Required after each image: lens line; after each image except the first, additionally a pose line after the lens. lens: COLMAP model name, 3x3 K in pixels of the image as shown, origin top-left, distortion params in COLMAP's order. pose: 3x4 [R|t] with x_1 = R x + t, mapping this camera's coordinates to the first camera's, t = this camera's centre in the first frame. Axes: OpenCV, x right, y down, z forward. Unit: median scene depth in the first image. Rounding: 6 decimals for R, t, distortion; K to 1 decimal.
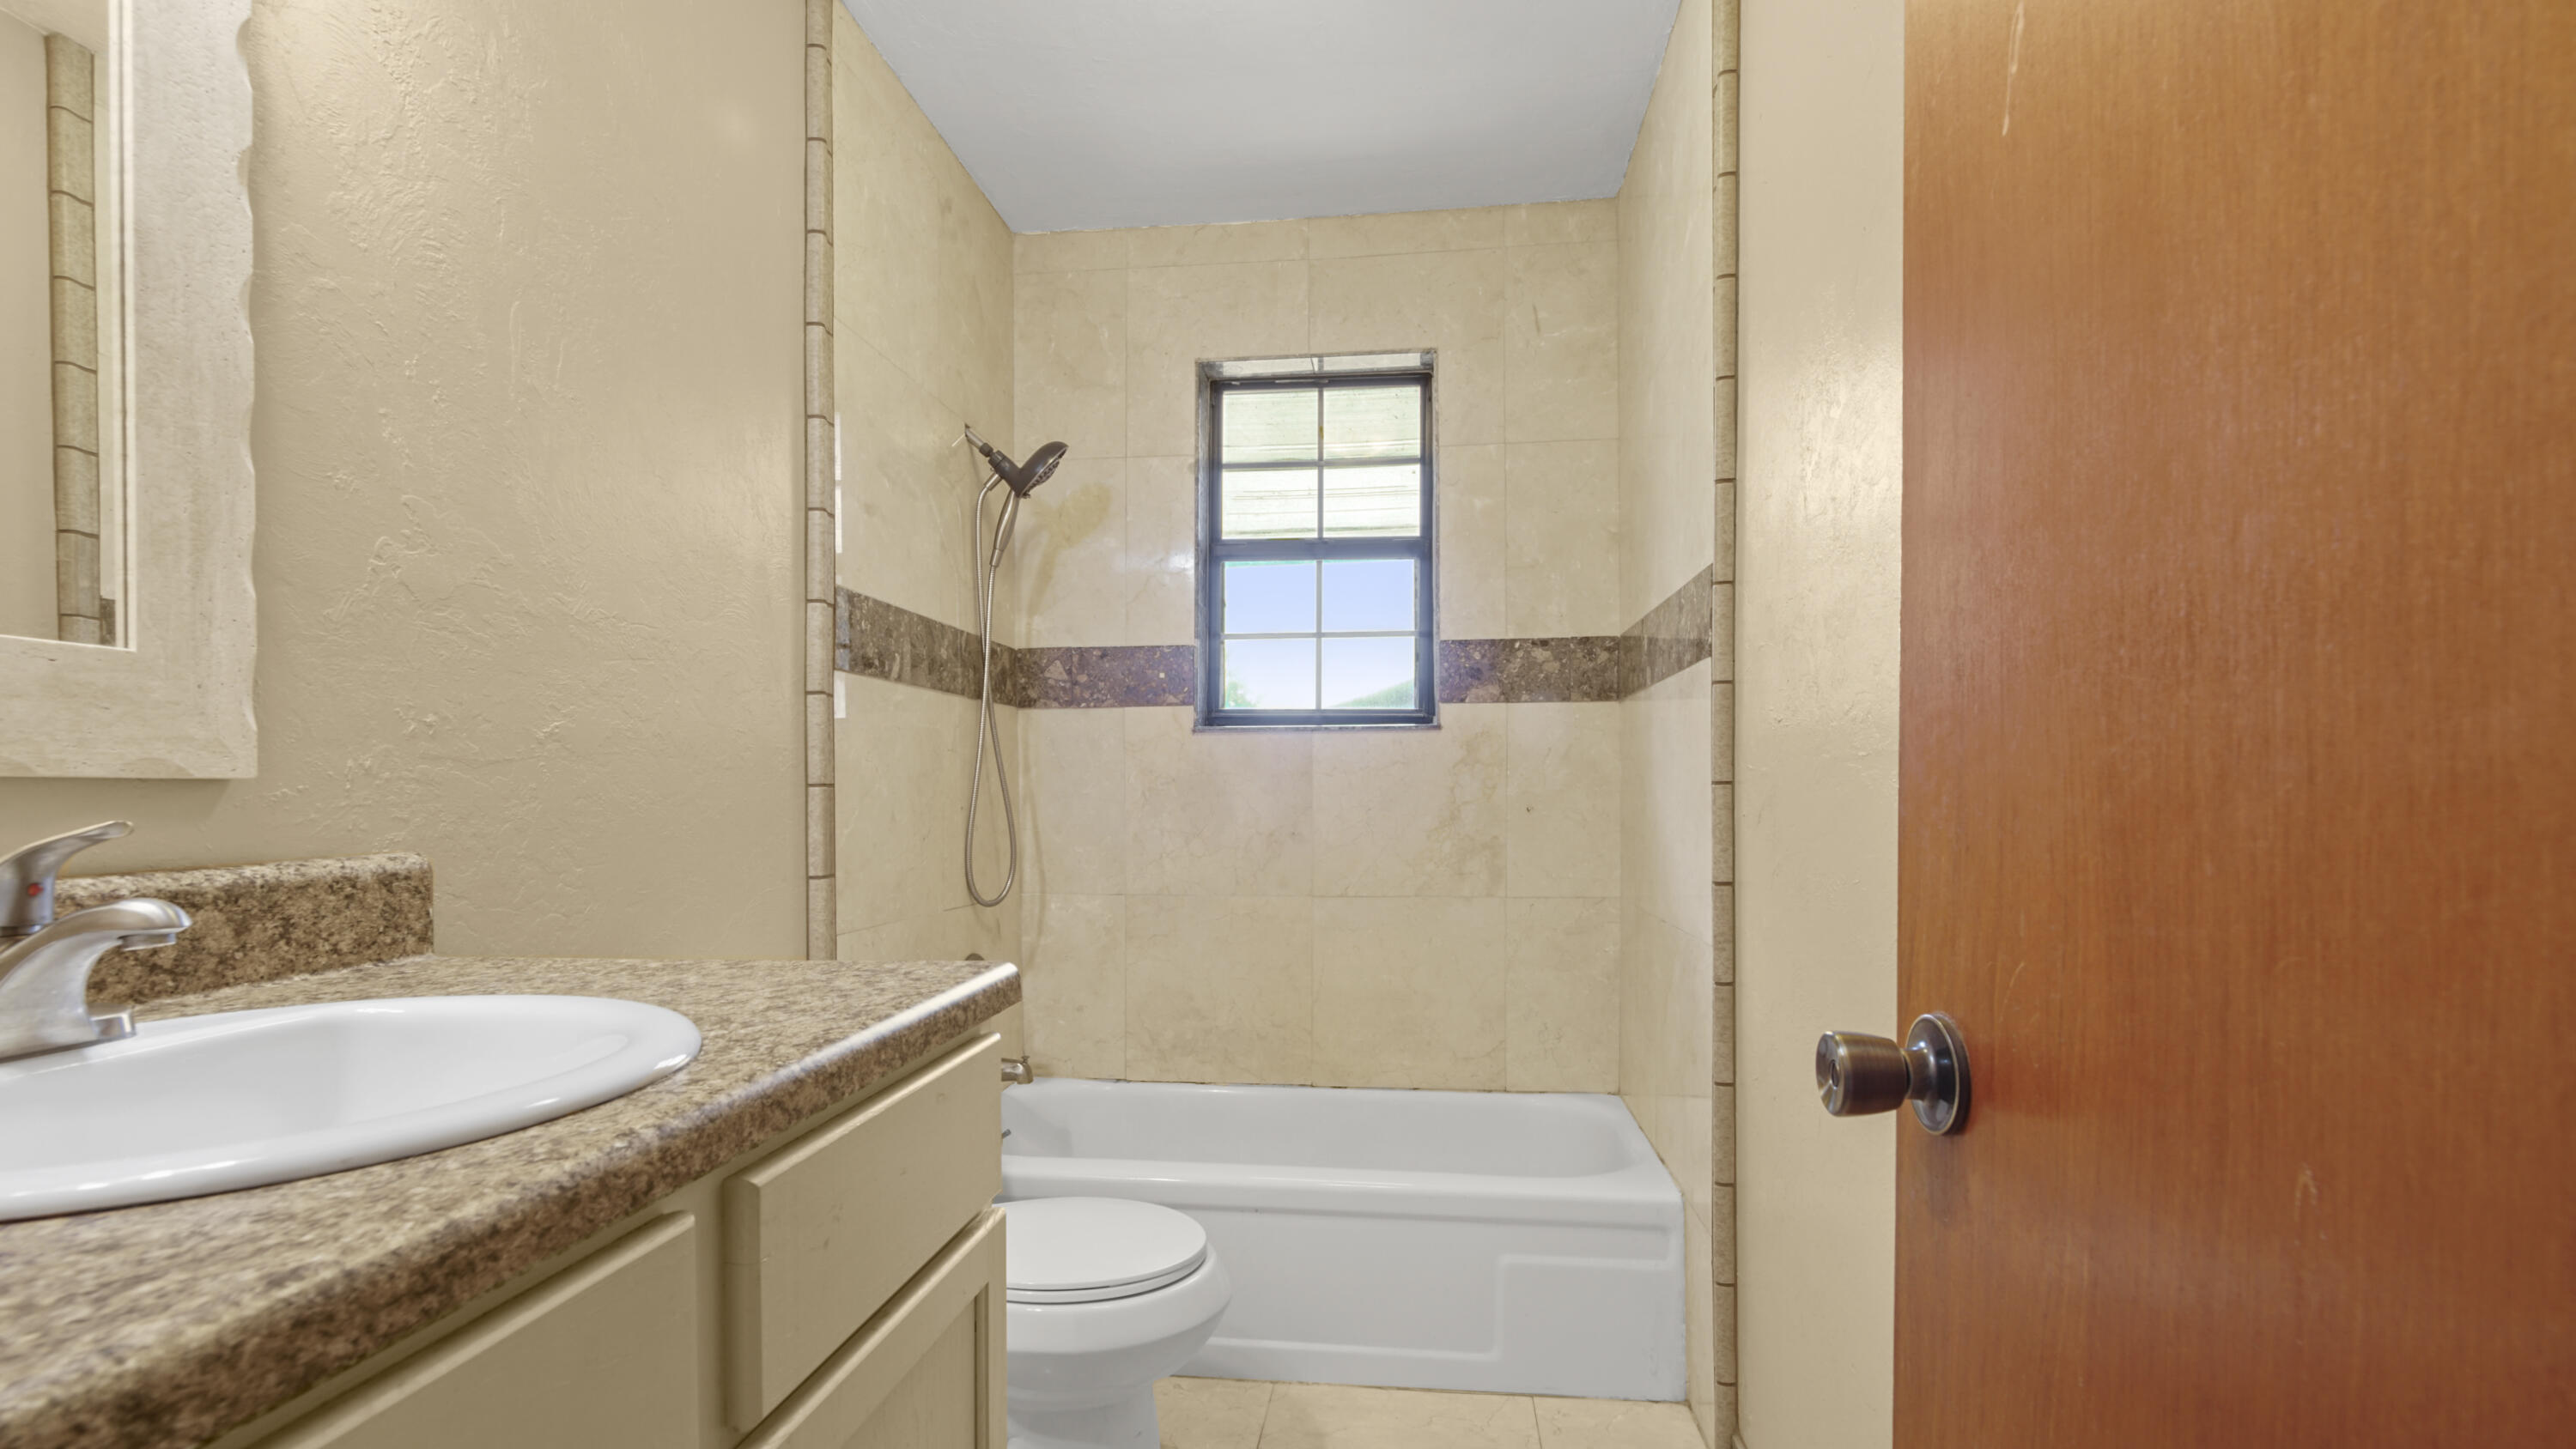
lens RADIAL K [[1199.7, 0, 1285.2], [0, 1199.7, 792.2], [0, 0, 1]] dist [-0.005134, -0.000316]
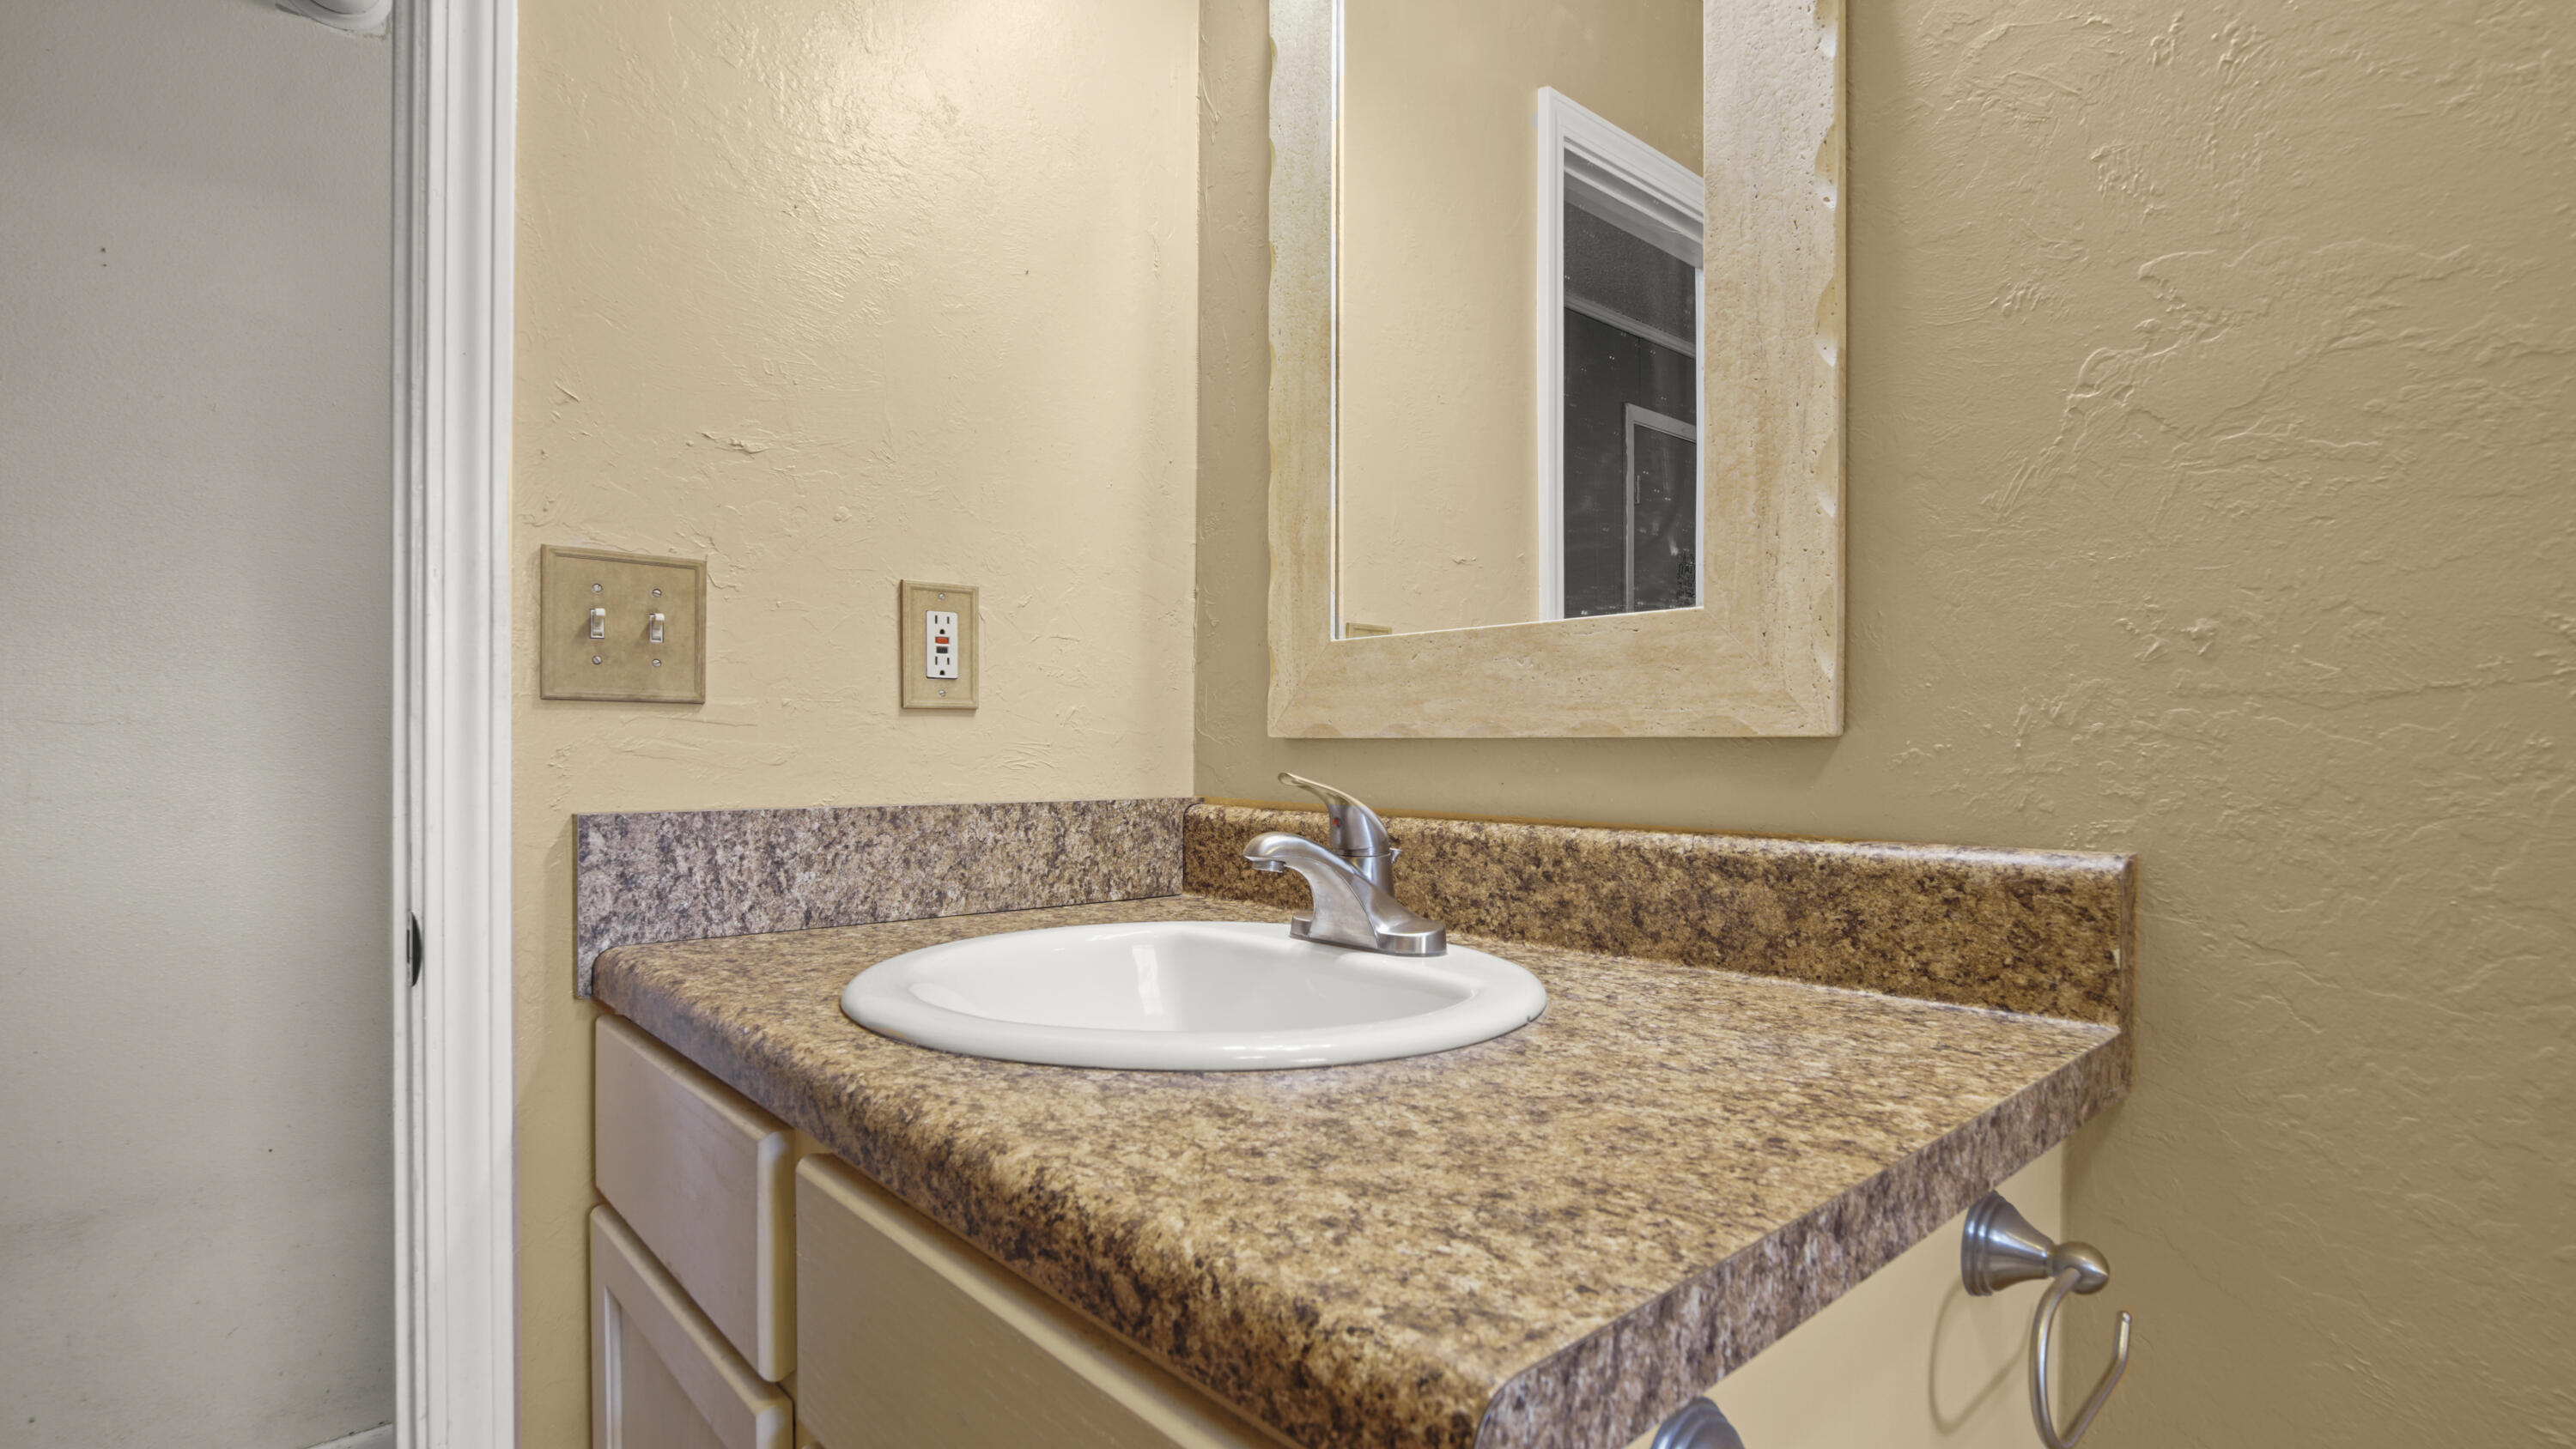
lens RADIAL K [[1199.7, 0, 1290.7], [0, 1199.7, 750.8], [0, 0, 1]] dist [-0.005134, -0.000316]
pose [[-0.660306, -0.001259, -0.750996, 0.002967], [-0.004948, 0.999984, 0.002674, -0.001292], [0.750980, 0.005482, -0.660302, 1.269947]]
